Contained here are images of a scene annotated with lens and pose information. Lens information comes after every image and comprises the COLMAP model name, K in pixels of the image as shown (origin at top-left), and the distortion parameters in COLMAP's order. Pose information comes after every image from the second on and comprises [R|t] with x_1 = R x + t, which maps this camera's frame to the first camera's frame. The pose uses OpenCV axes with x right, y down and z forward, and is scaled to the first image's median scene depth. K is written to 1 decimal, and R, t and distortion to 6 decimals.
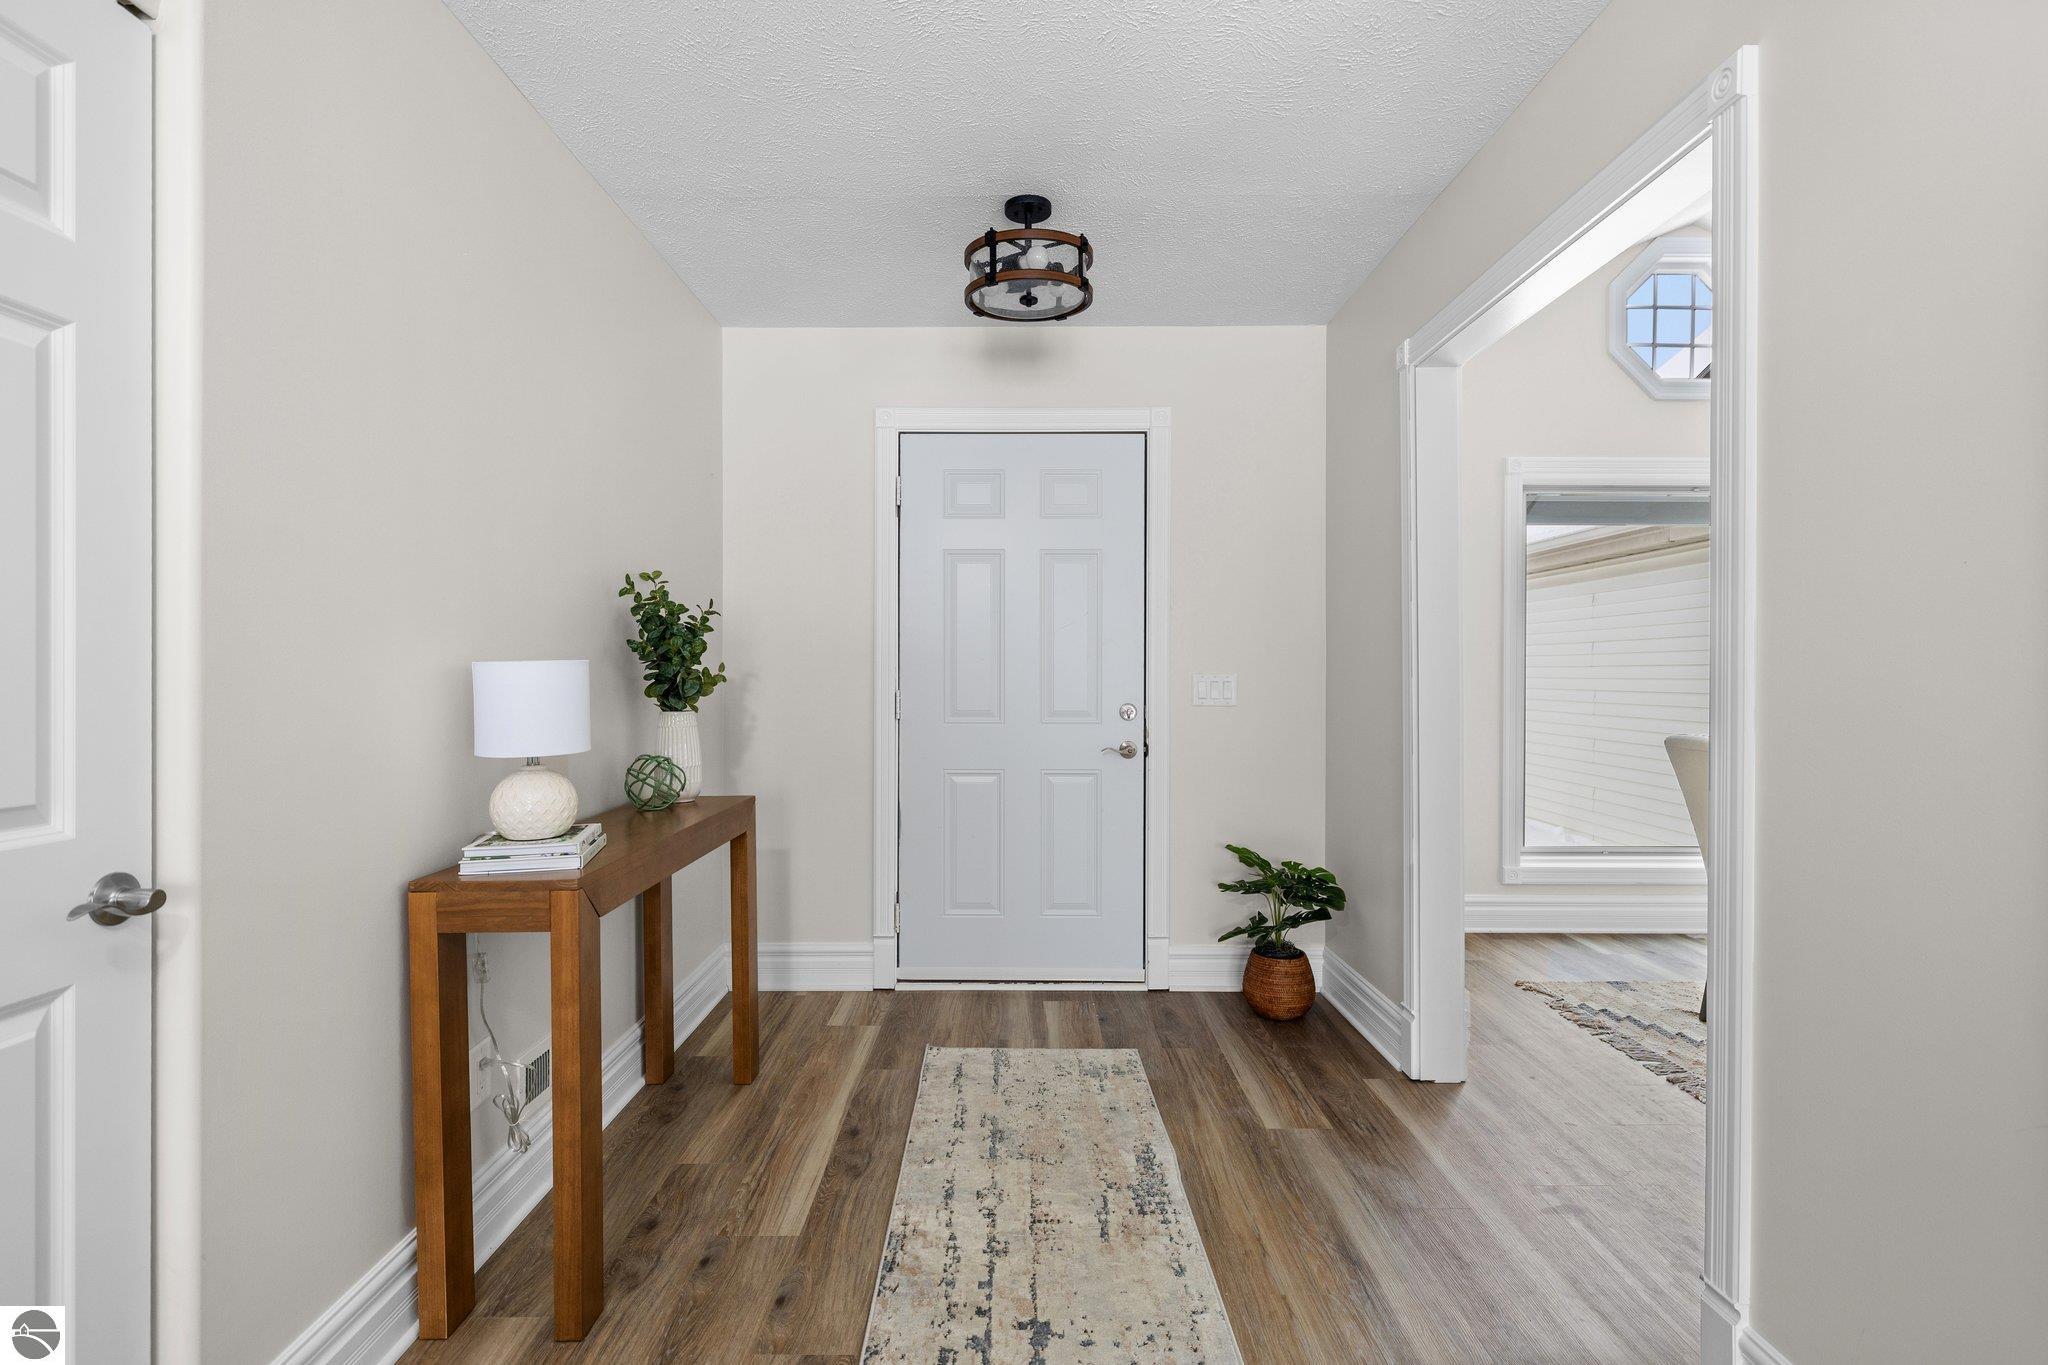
lens RADIAL K [[981.9, 0, 1012.3], [0, 981.9, 678.3], [0, 0, 1]] dist [-0.004734, -0.000421]
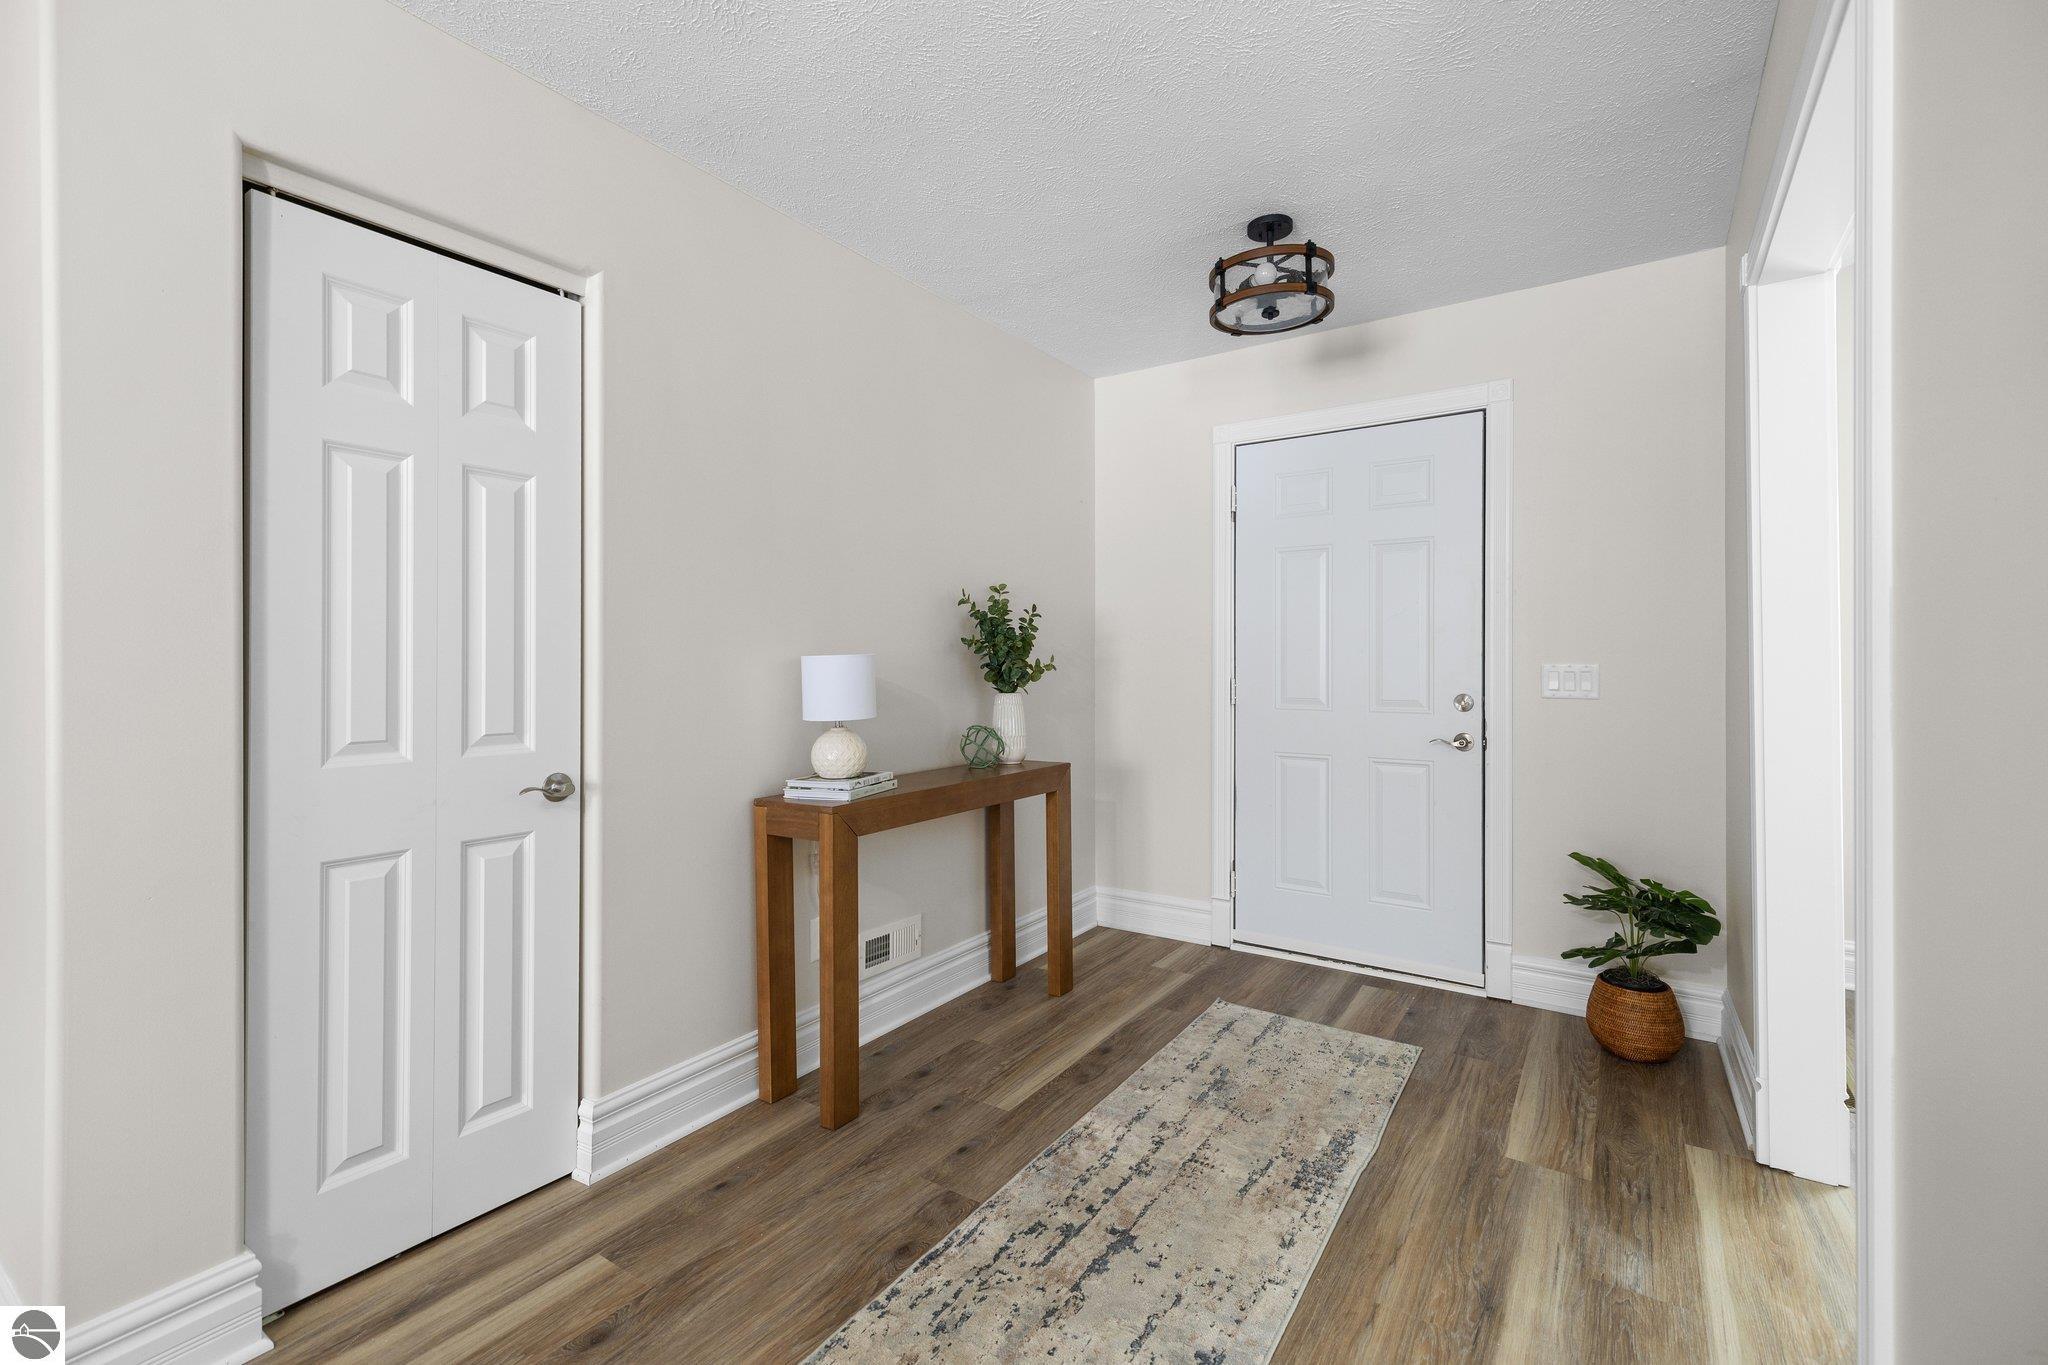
lens RADIAL K [[883.9, 0, 1018.1], [0, 883.9, 666.2], [0, 0, 1]] dist [0.002362, -0.000155]
pose [[0.829408, 0.000577, -0.558644, 0.317120], [-0.001997, 0.999996, -0.001932, 0.000755], [0.558640, 0.002719, 0.829406, 0.049210]]
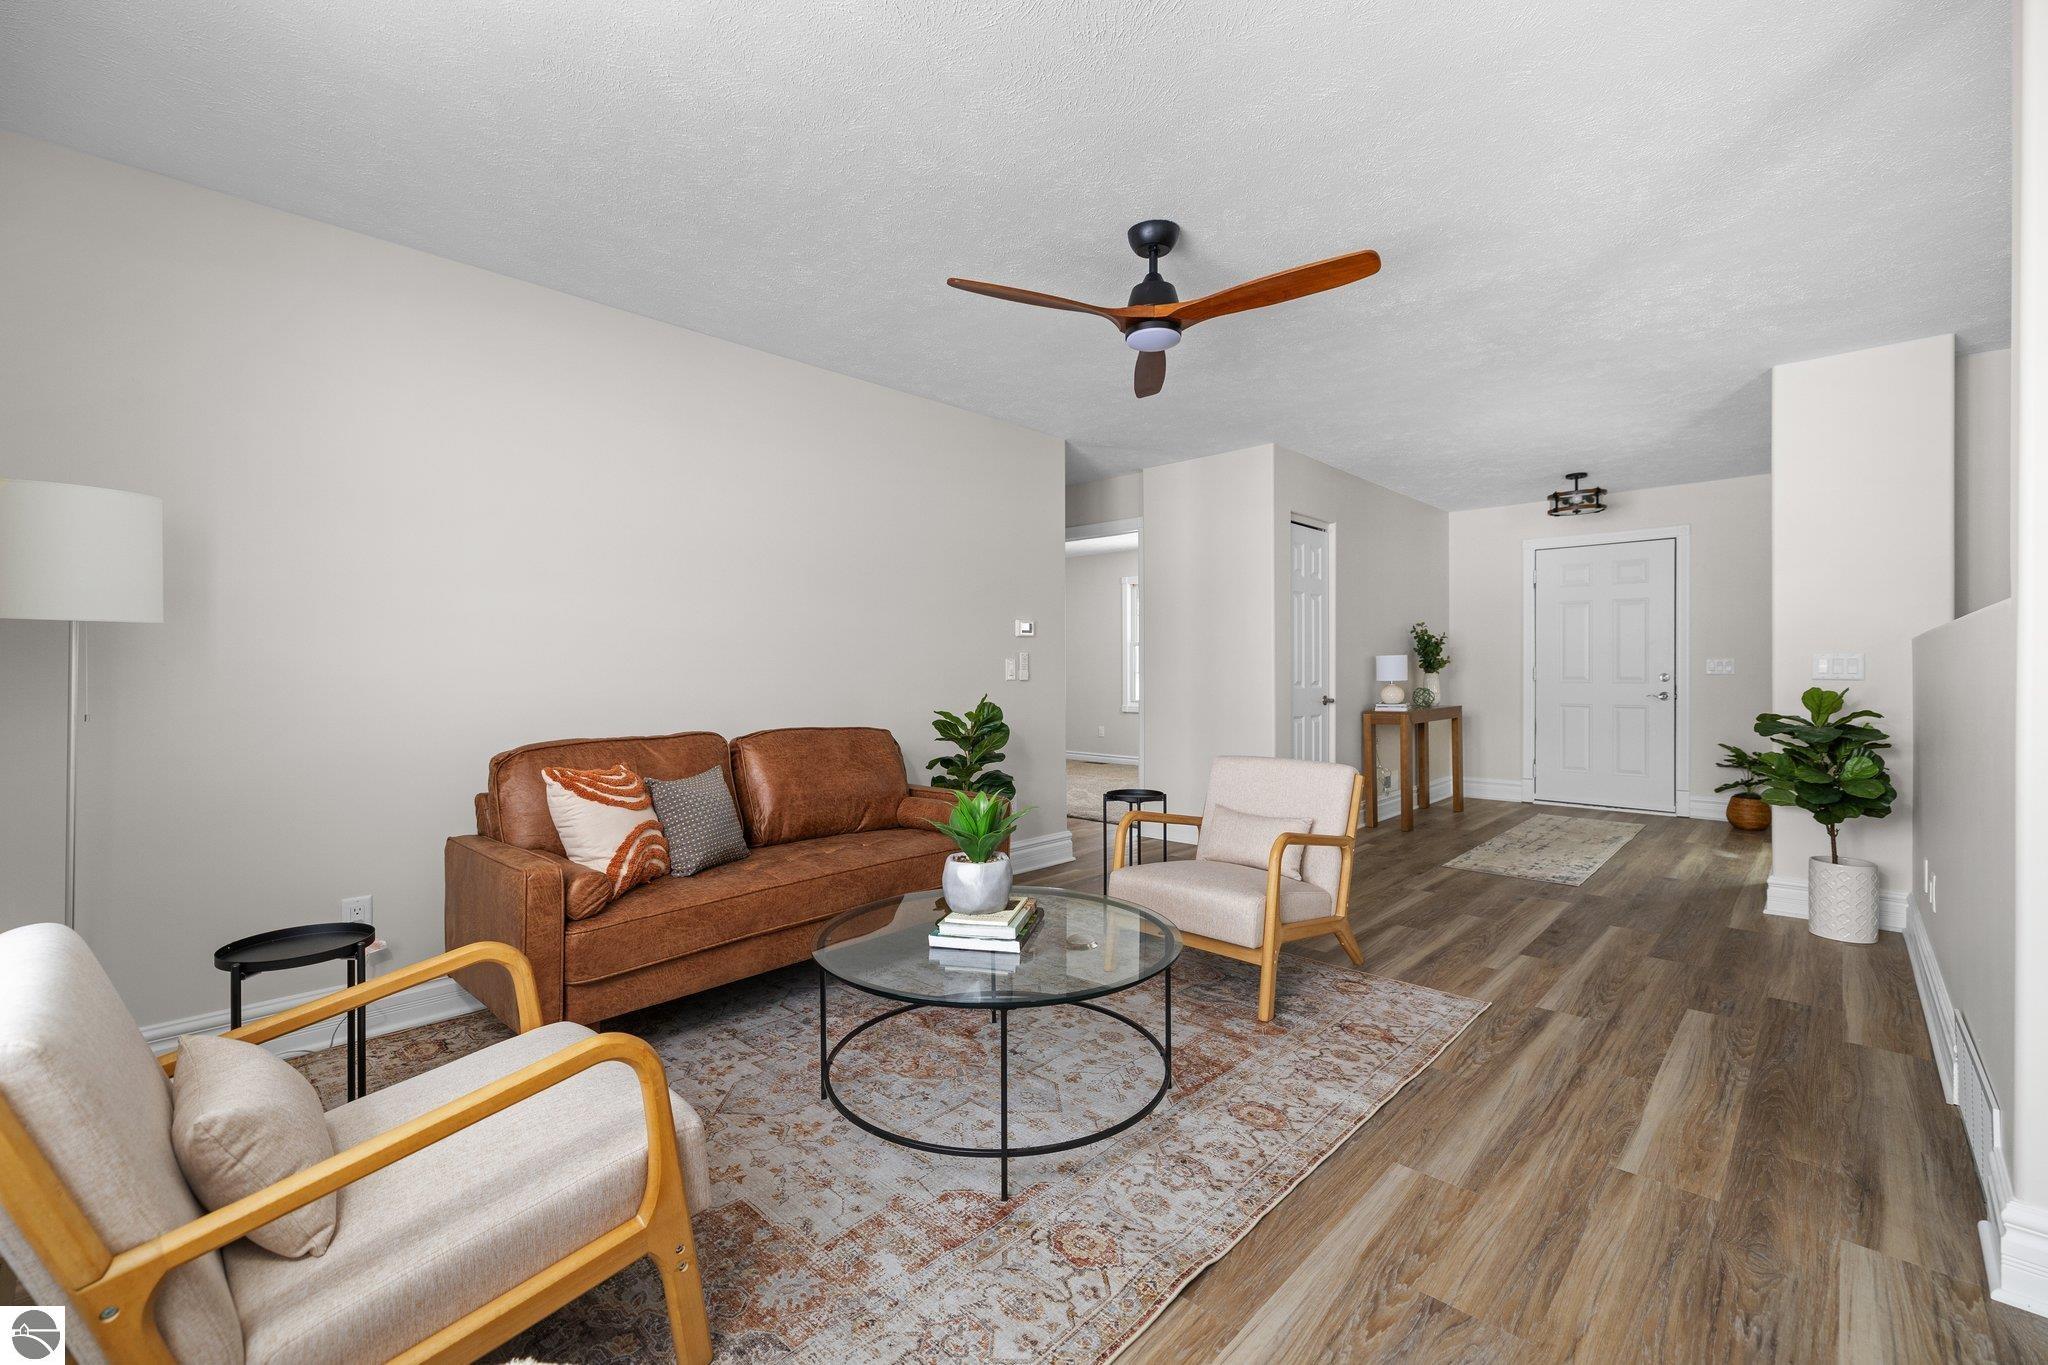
lens RADIAL K [[859.2, 0, 1021.0], [0, 859.2, 671.0], [0, 0, 1]] dist [0.002636, 0.000143]
pose [[0.728999, -0.001846, -0.684512, 0.481709], [-0.001260, 0.999991, -0.004038, 0.038973], [0.684513, 0.003806, 0.728991, -1.580629]]
